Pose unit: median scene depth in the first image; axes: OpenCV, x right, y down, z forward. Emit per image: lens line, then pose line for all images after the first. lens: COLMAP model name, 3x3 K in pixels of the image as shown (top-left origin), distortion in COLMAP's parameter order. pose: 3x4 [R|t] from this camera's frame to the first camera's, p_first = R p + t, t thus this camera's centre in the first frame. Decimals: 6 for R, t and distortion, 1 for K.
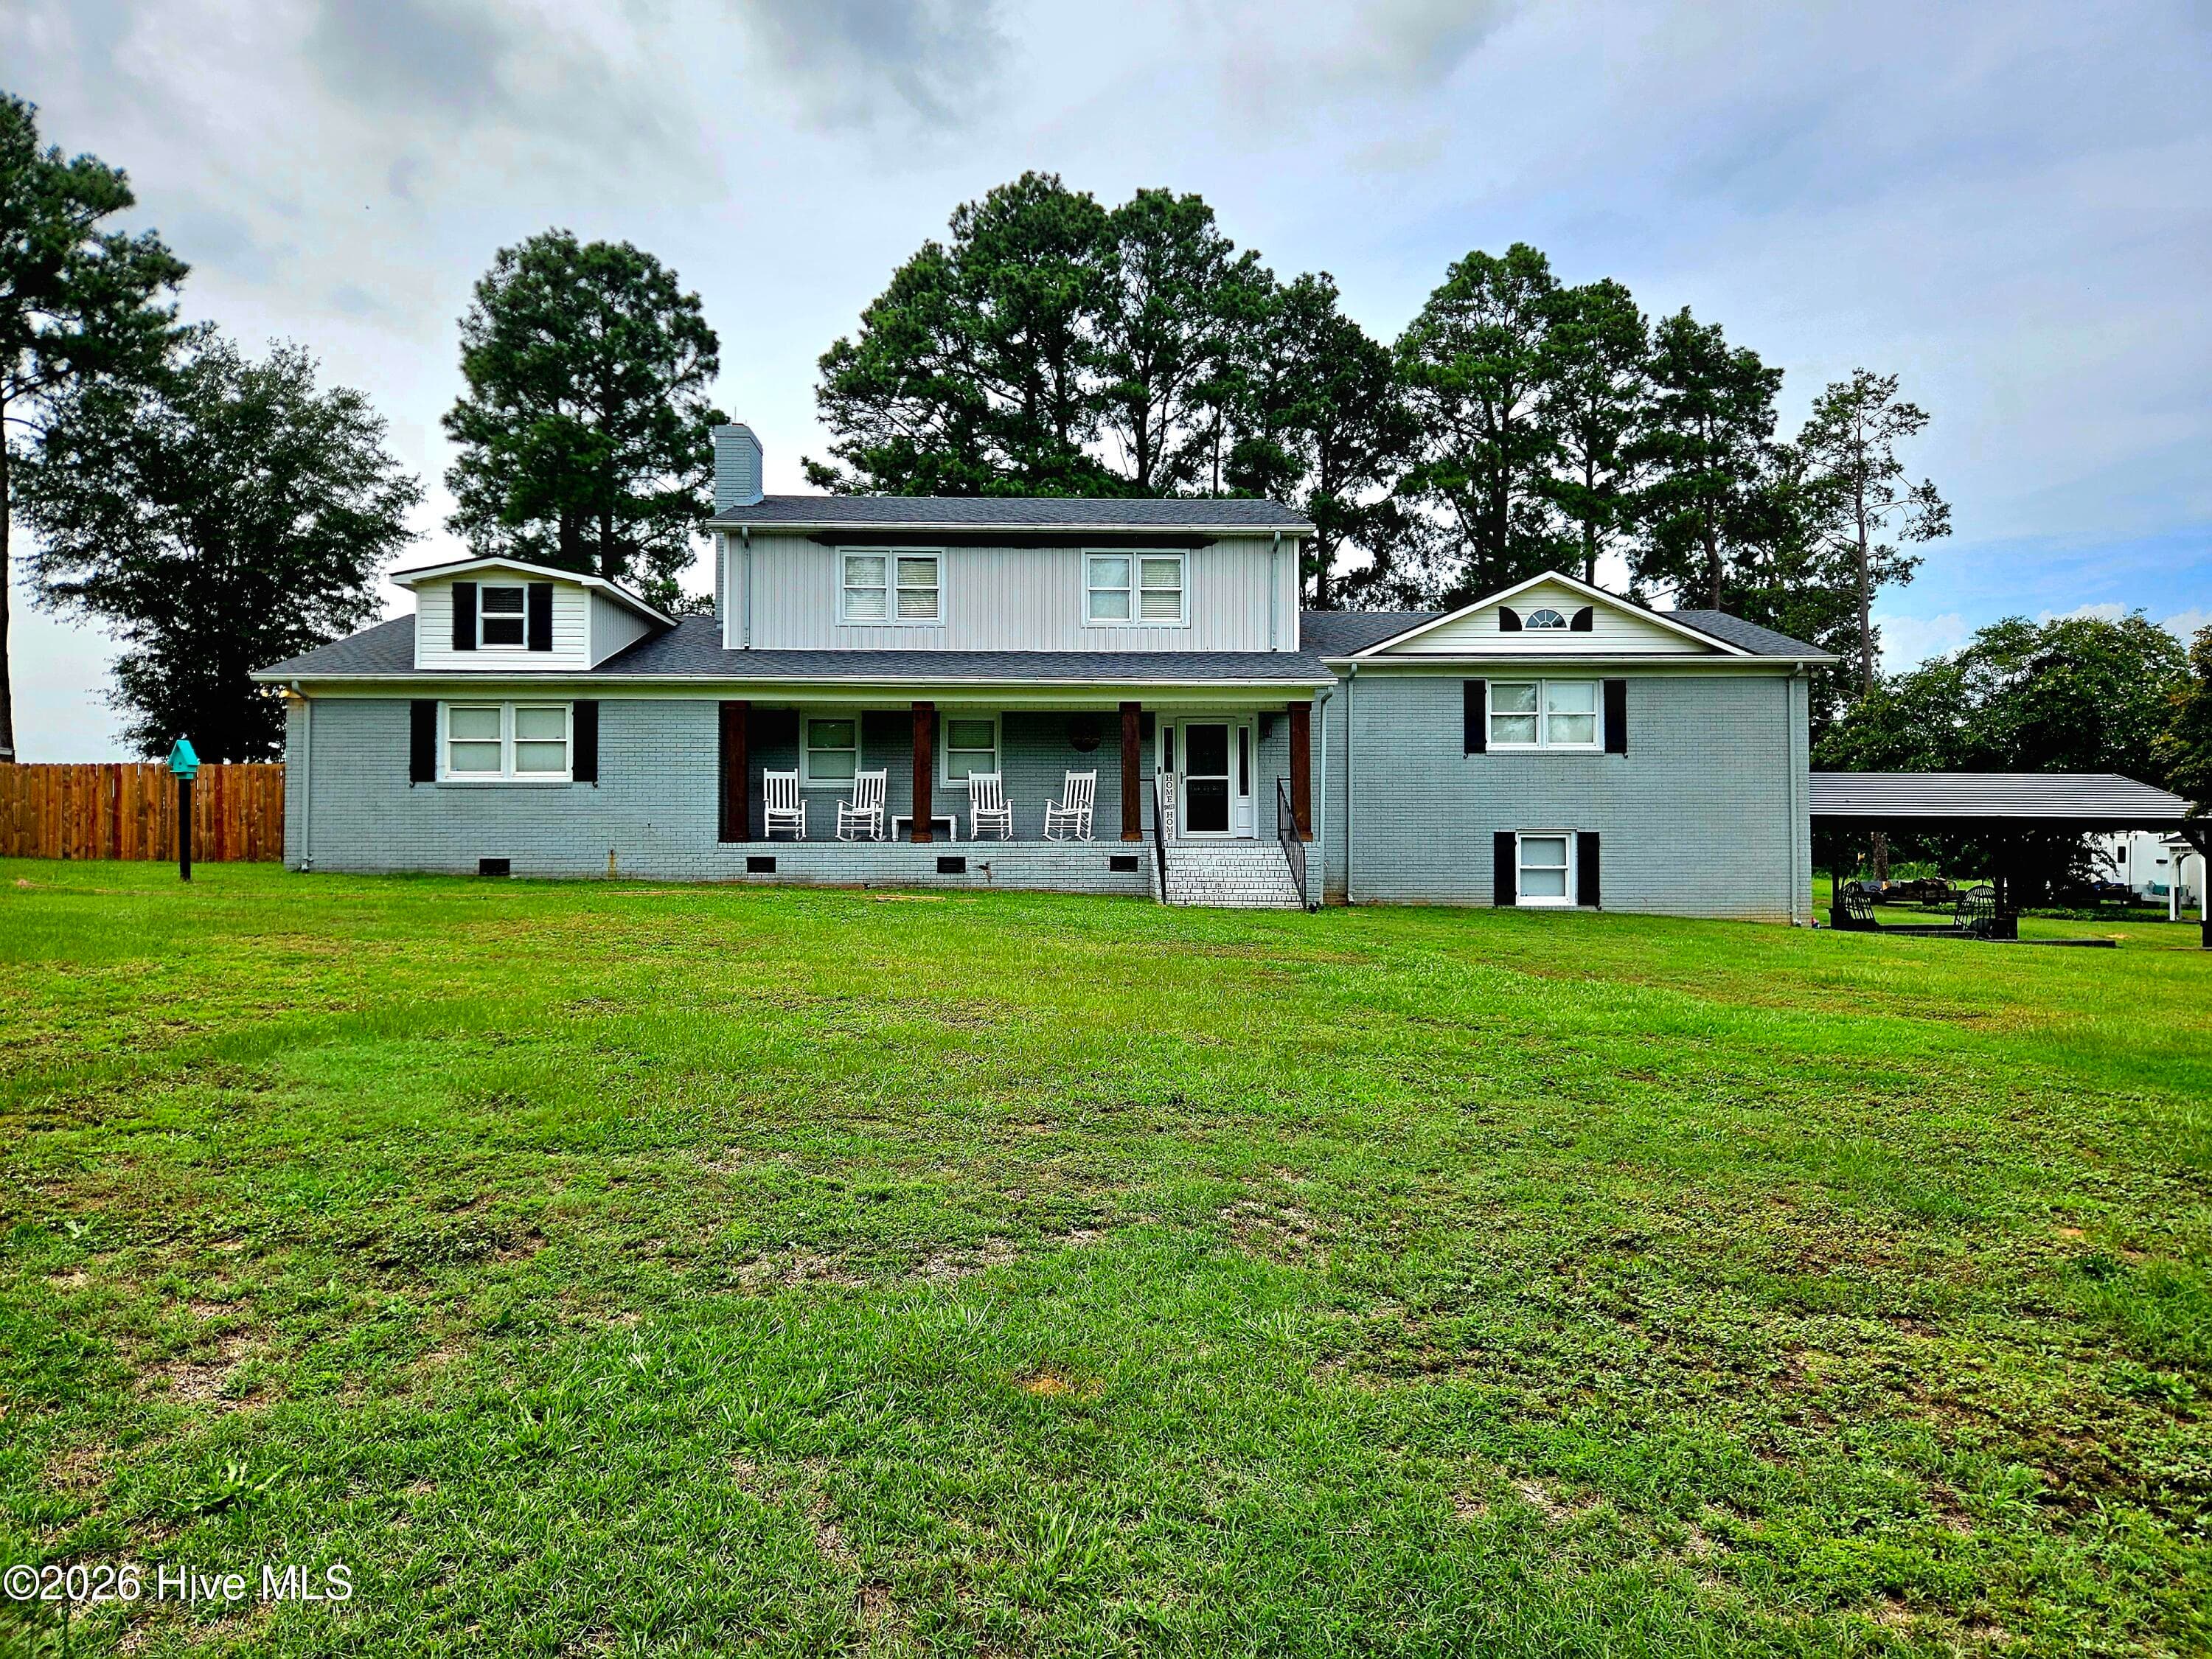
lens RADIAL K [[1500.5, 0, 1095.6], [0, 1500.5, 816.1], [0, 0, 1]] dist [0.050793, -0.027480]
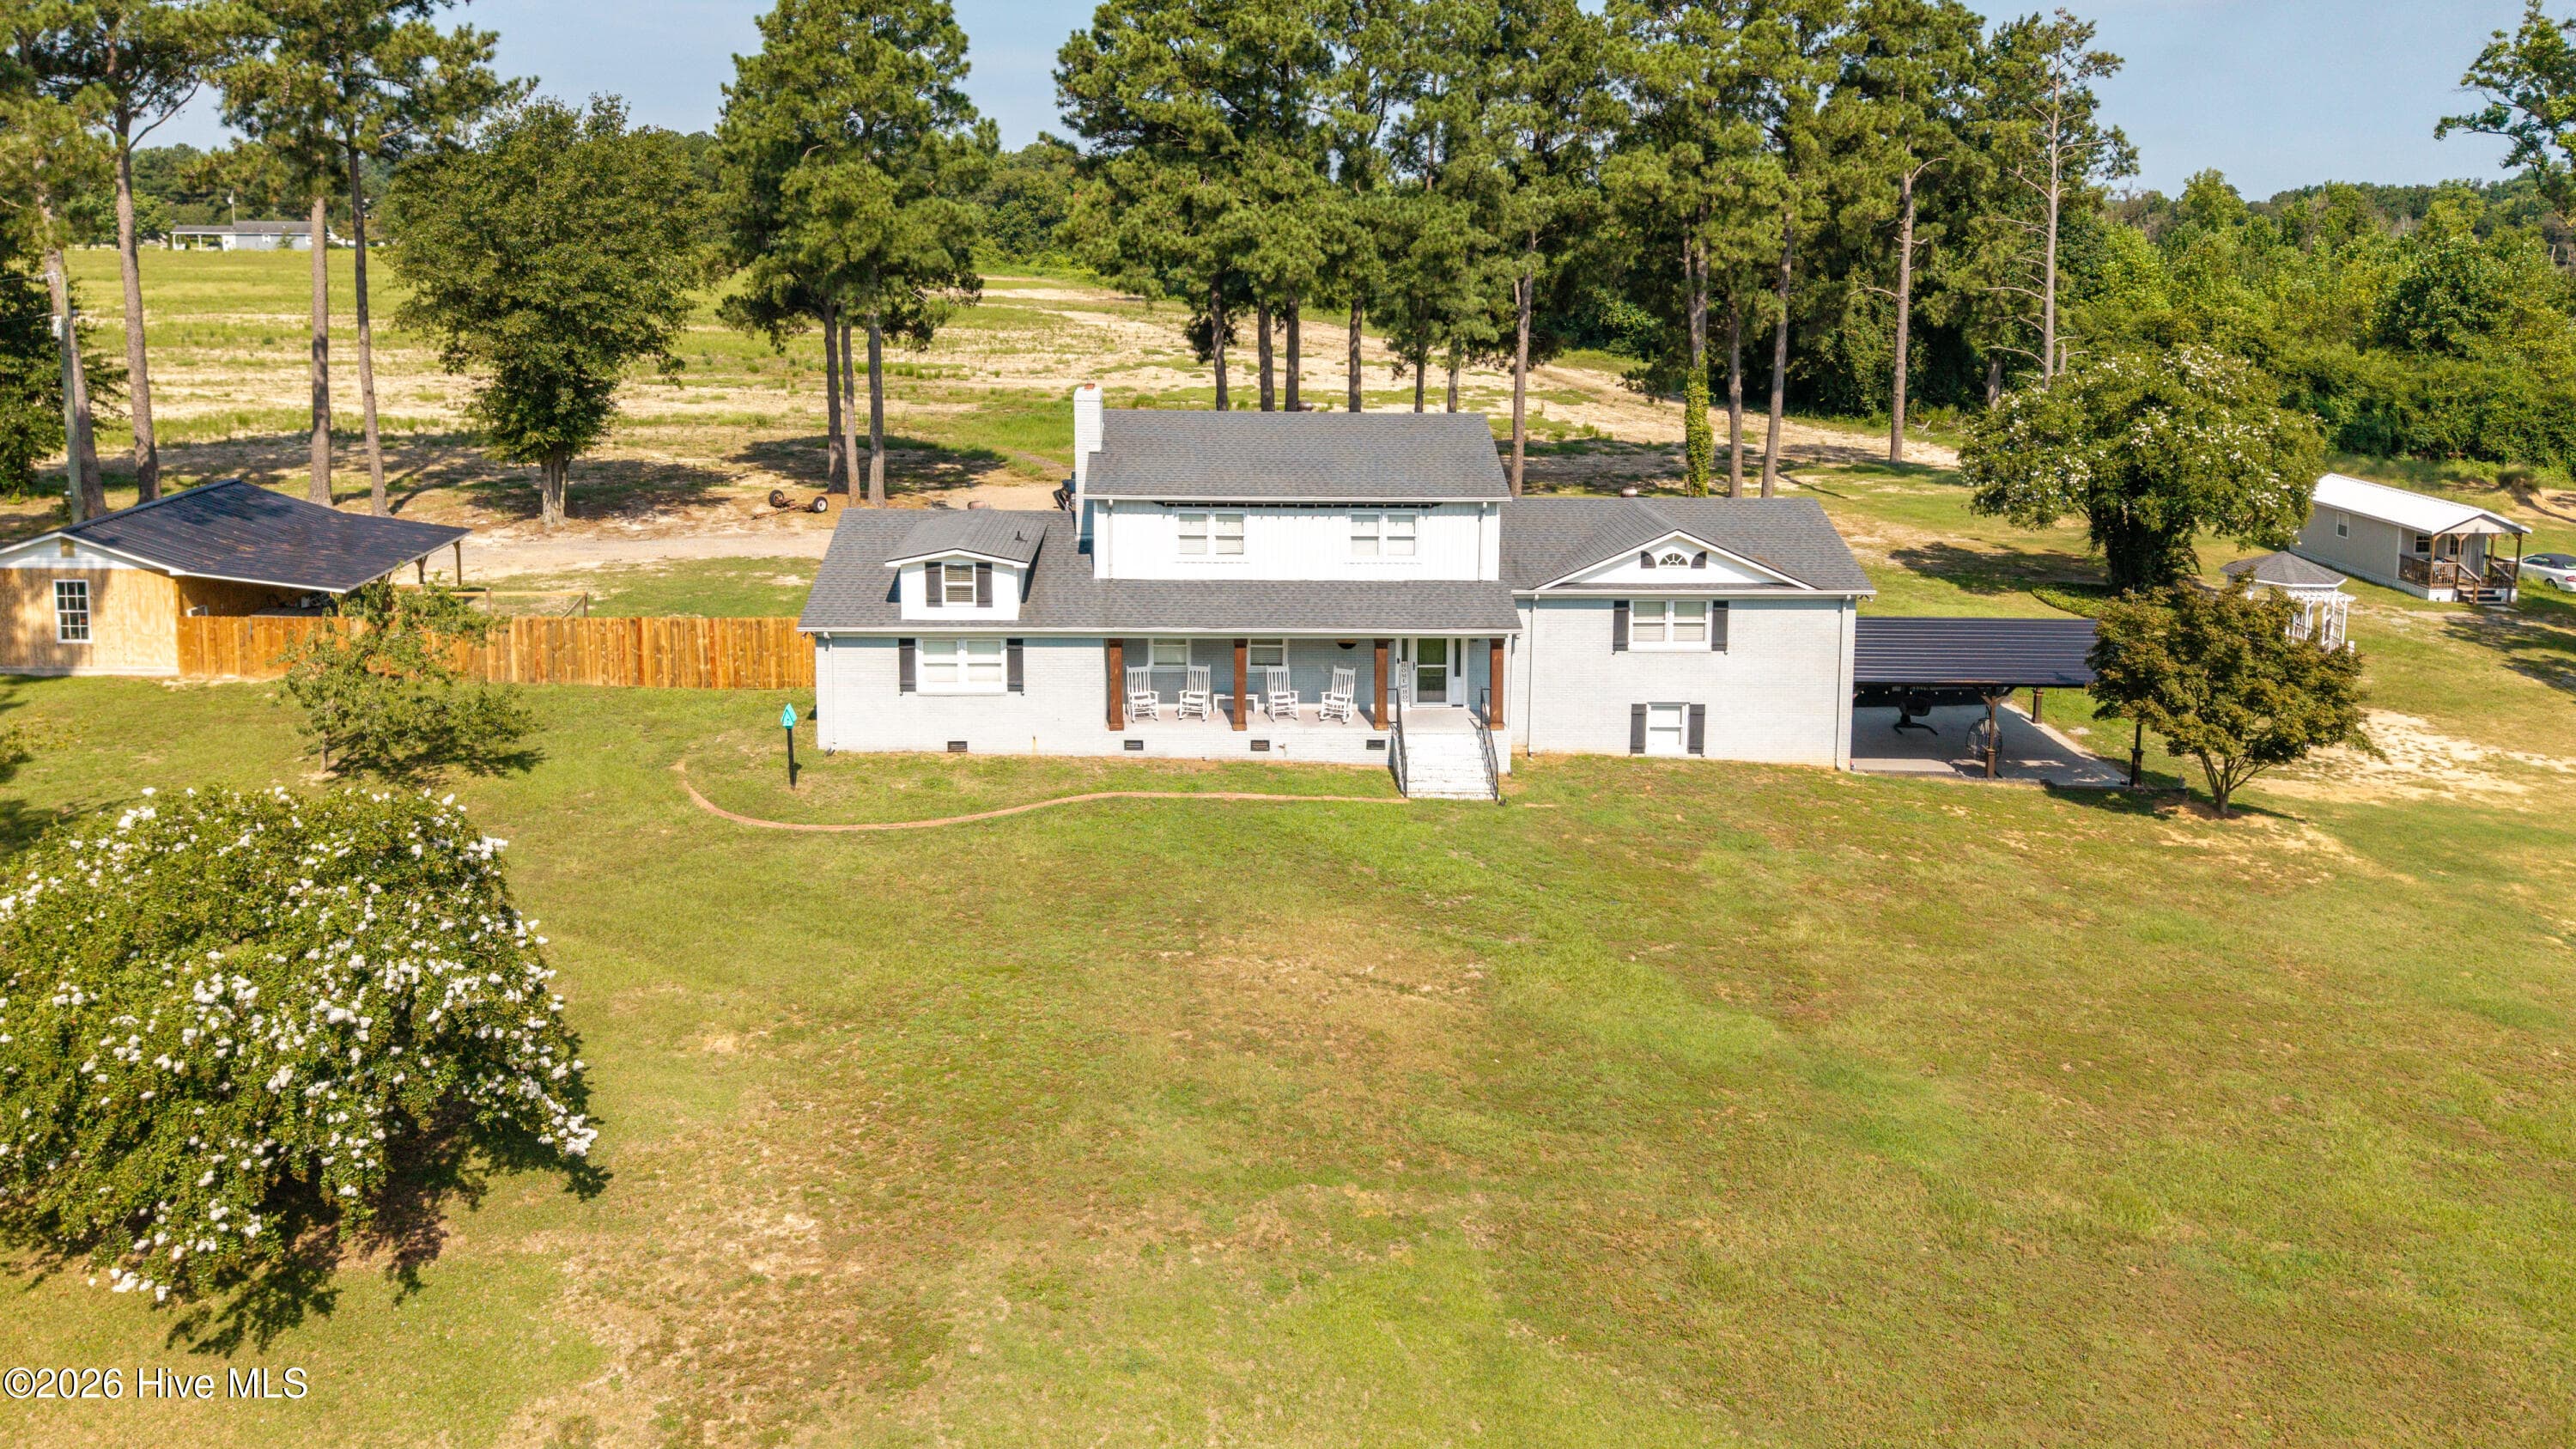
lens RADIAL K [[1828.6, 0, 1264.6], [0, 1828.6, 474.1], [0, 0, 1]] dist [0.019655, -0.028542]
pose [[0.999907, 0.010823, 0.008353, -0.091335], [-0.012090, 0.985261, 0.170630, -0.451343], [-0.006384, -0.170715, 0.985300, -0.613052]]
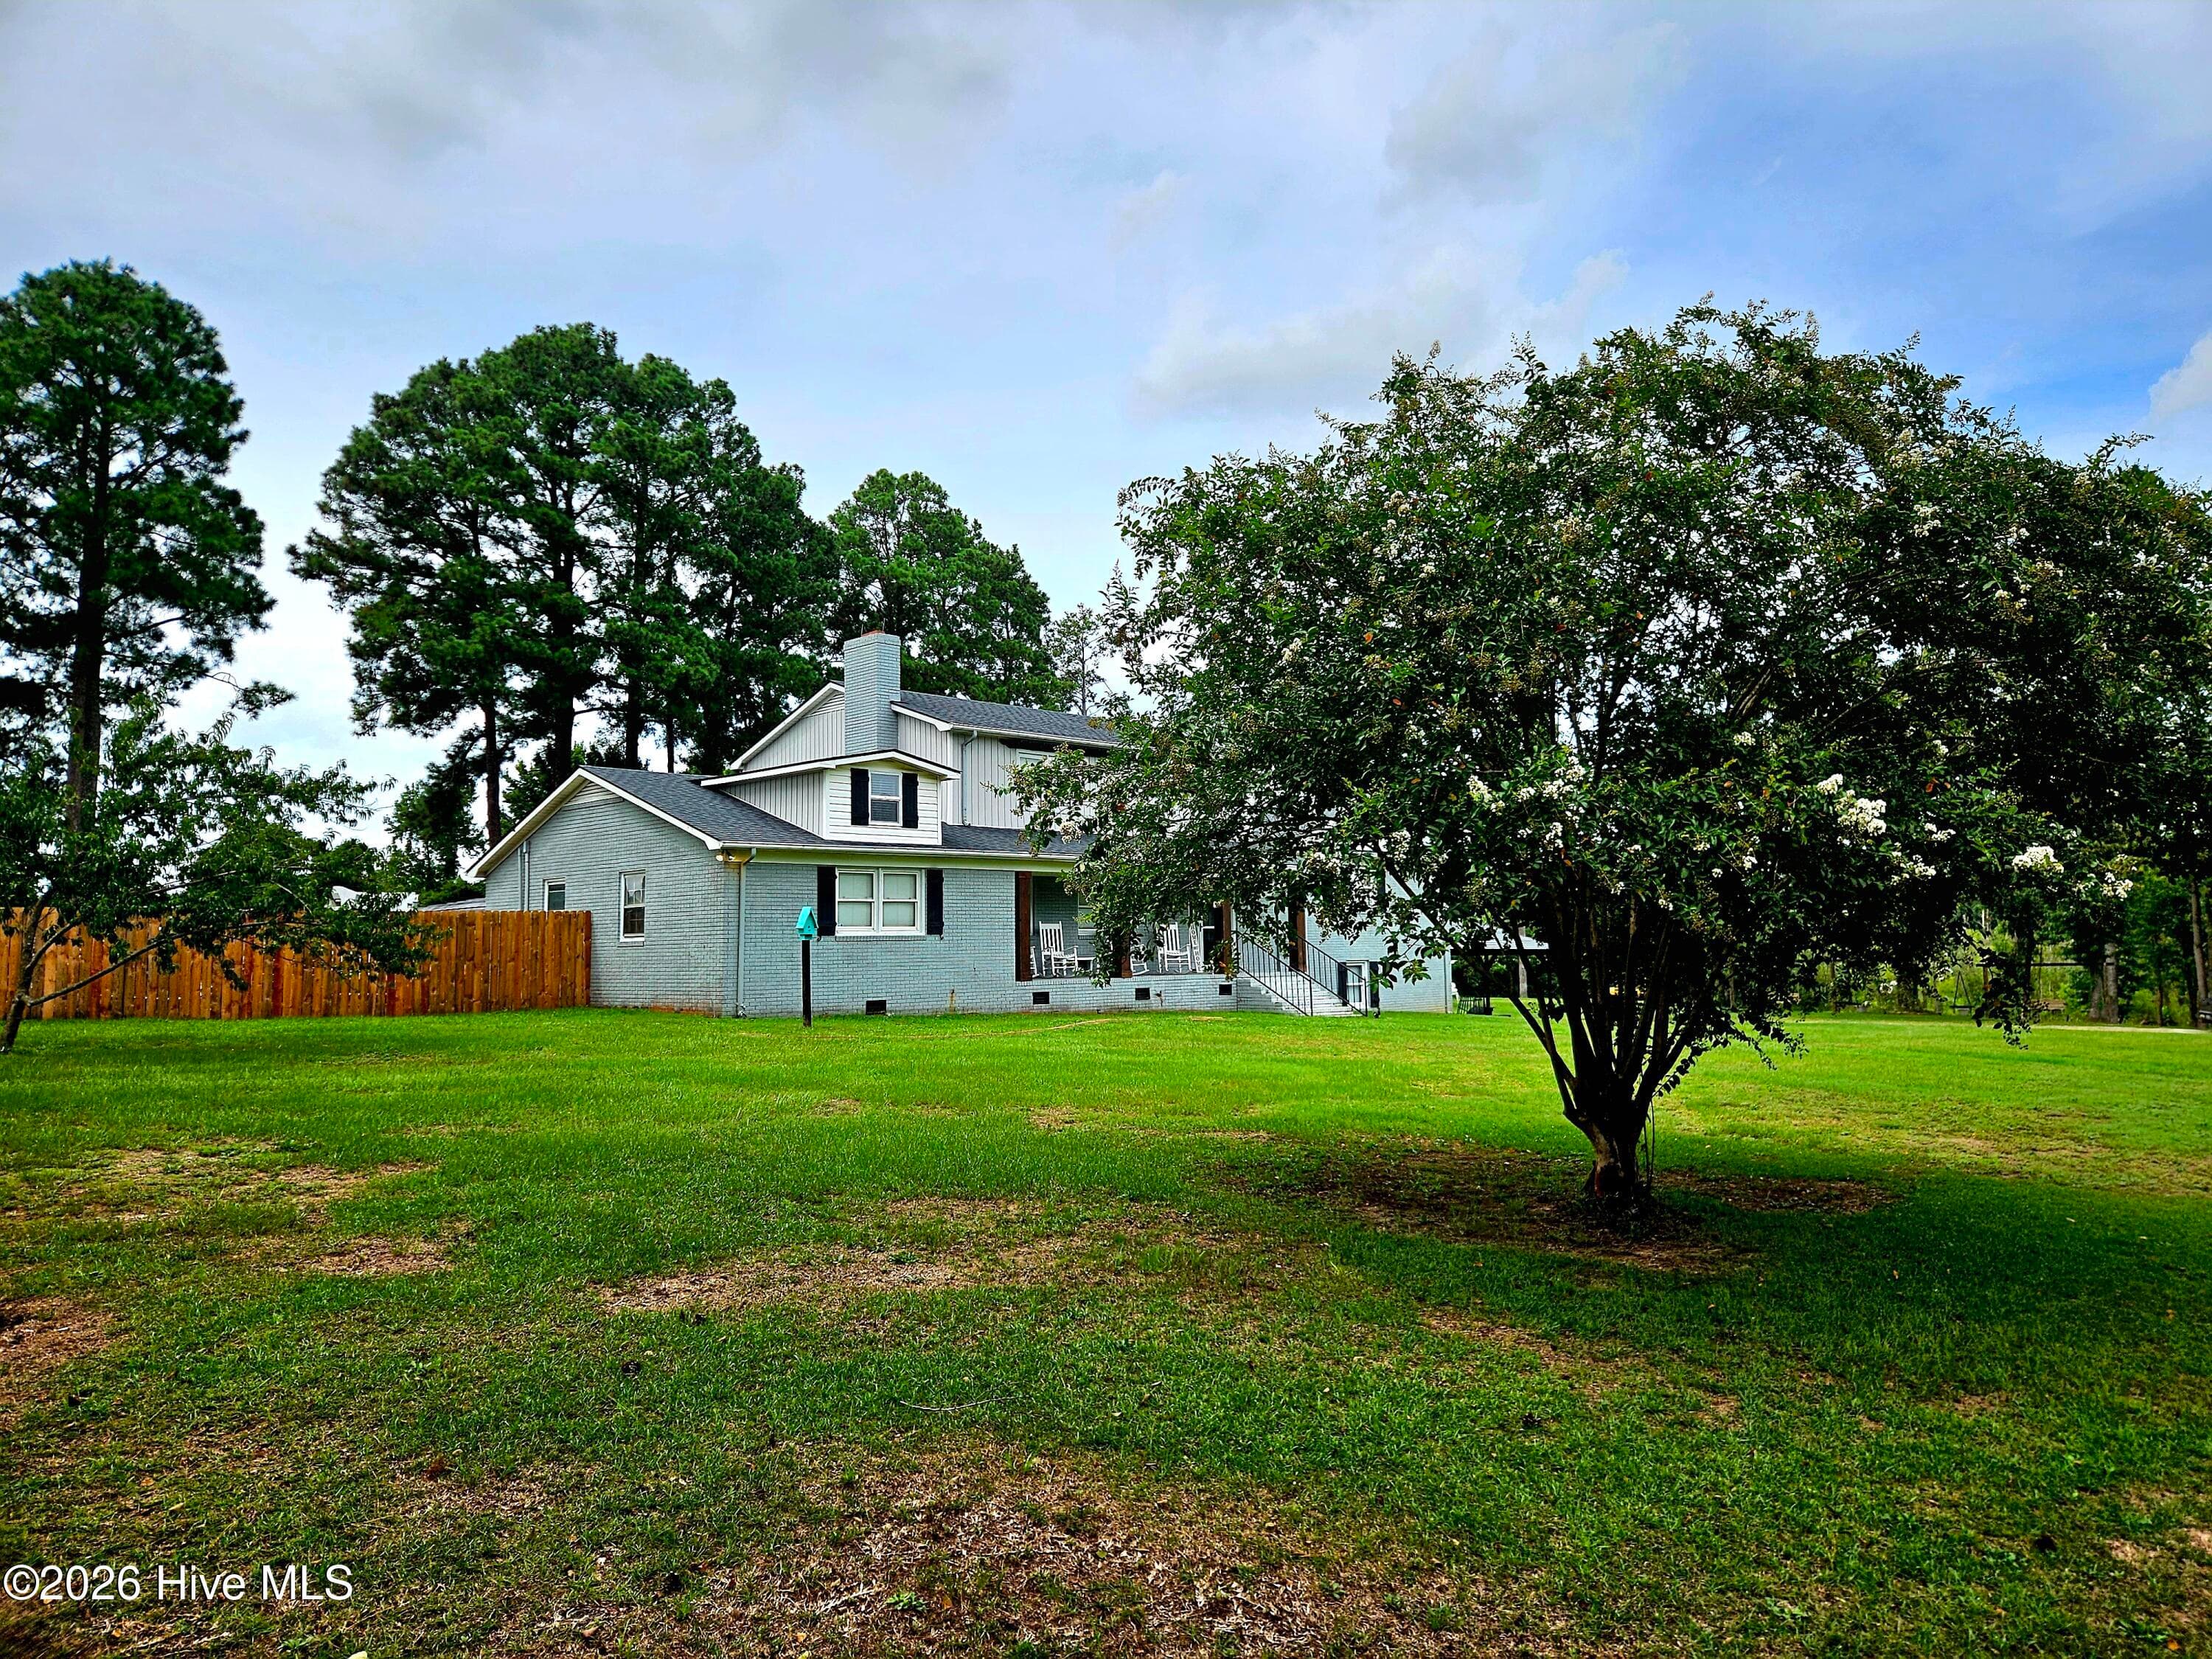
lens RADIAL K [[1500.5, 0, 1105.5], [0, 1500.5, 843.7], [0, 0, 1]] dist [0.050793, -0.027480]
pose [[0.742648, 0.035972, 0.668715, -0.877839], [-0.004187, 0.998786, -0.049079, -0.031275], [-0.669669, 0.033648, 0.741897, -0.004986]]
